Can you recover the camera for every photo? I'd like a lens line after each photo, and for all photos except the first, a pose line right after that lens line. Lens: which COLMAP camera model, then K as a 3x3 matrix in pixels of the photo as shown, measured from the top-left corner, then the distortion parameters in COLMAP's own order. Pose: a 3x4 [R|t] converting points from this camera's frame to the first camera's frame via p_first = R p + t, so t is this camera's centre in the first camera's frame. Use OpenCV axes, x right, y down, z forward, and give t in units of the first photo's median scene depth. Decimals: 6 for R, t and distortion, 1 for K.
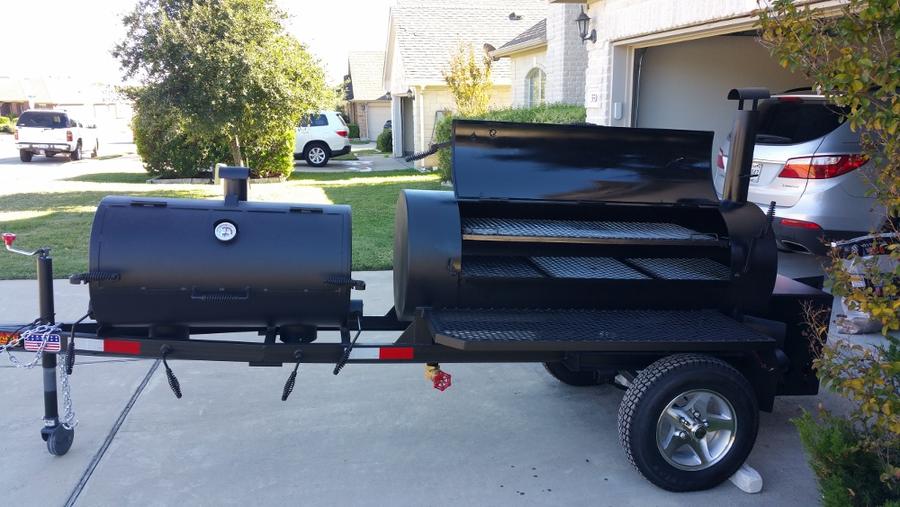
lens RADIAL K [[738.2, 0, 449.9], [0, 738.2, 274.9], [0, 0, 1]] dist [0.119842, -0.229415]
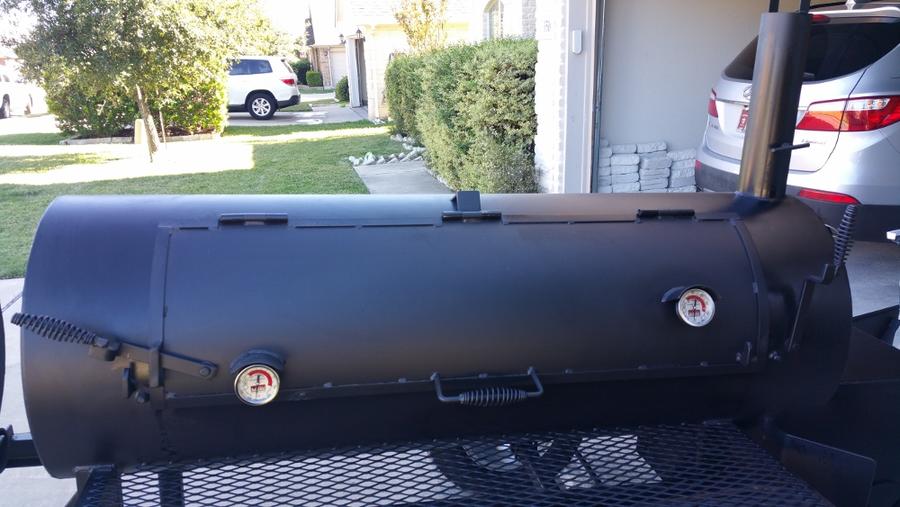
lens RADIAL K [[738.2, 0, 449.9], [0, 738.2, 274.9], [0, 0, 1]] dist [0.119842, -0.229415]
pose [[0.999329, -0.029455, 0.021769, 0.030029], [0.027895, 0.997241, 0.068795, -0.016462], [-0.023736, -0.068142, 0.997393, 0.094718]]
